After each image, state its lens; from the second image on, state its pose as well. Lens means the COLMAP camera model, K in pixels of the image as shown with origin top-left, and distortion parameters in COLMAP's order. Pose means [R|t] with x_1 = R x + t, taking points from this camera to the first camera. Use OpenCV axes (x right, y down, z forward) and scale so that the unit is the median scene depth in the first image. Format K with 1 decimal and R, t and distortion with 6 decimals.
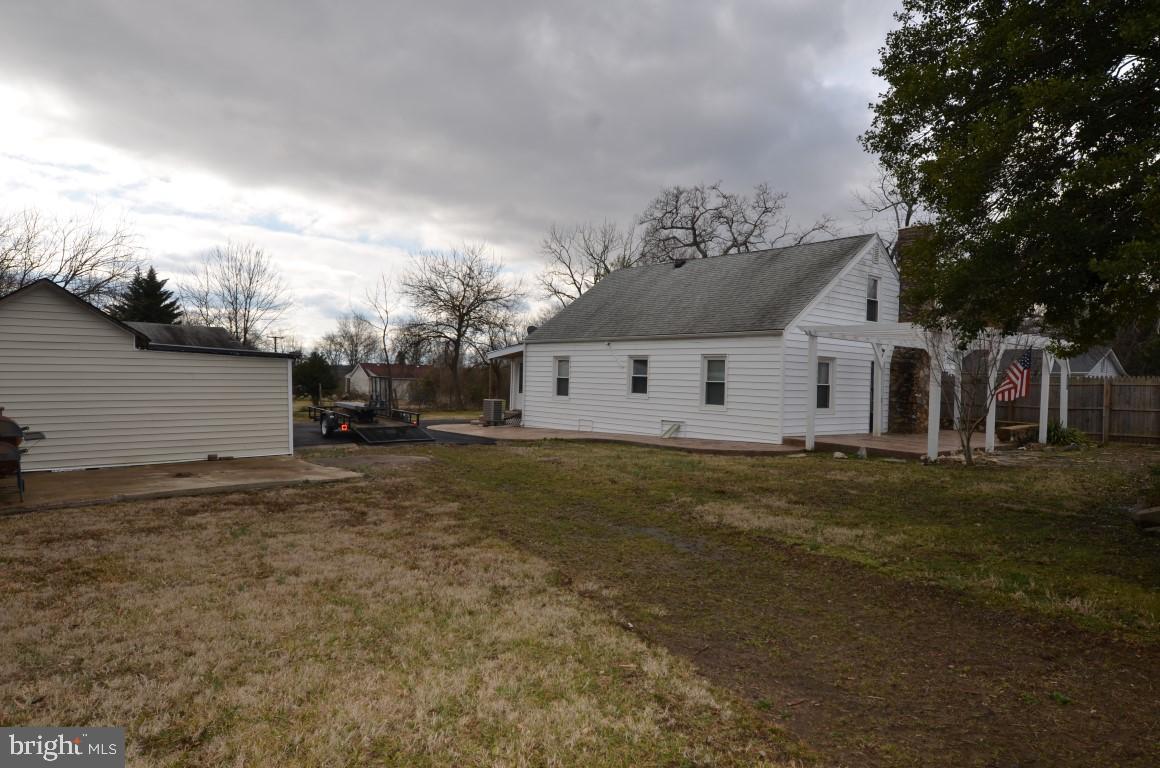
lens RADIAL K [[700.7, 0, 582.0], [0, 700.7, 381.0], [0, 0, 1]] dist [-0.006873, -0.003363]
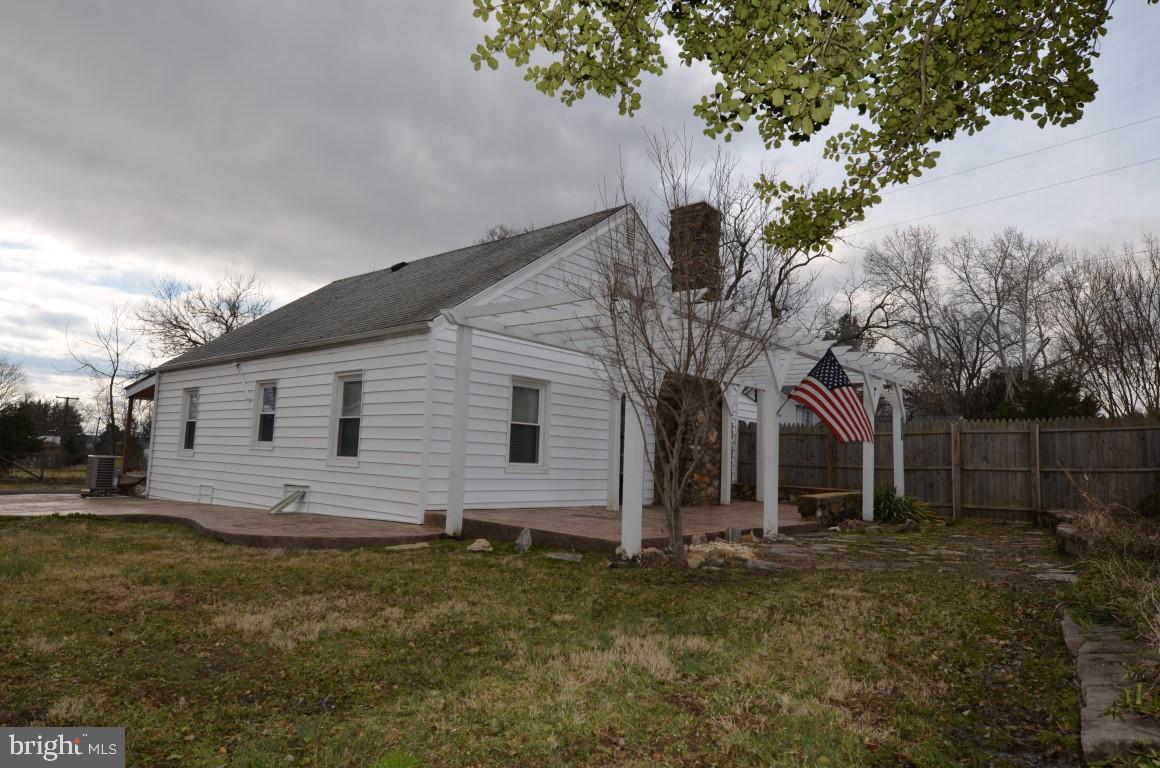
lens RADIAL K [[700.7, 0, 578.7], [0, 700.7, 388.1], [0, 0, 1]] dist [-0.006873, -0.003363]
pose [[0.989534, 0.022540, 0.142531, 0.299655], [-0.008195, 0.994909, -0.100442, 0.034610], [-0.144069, 0.098223, 0.984681, 0.388060]]
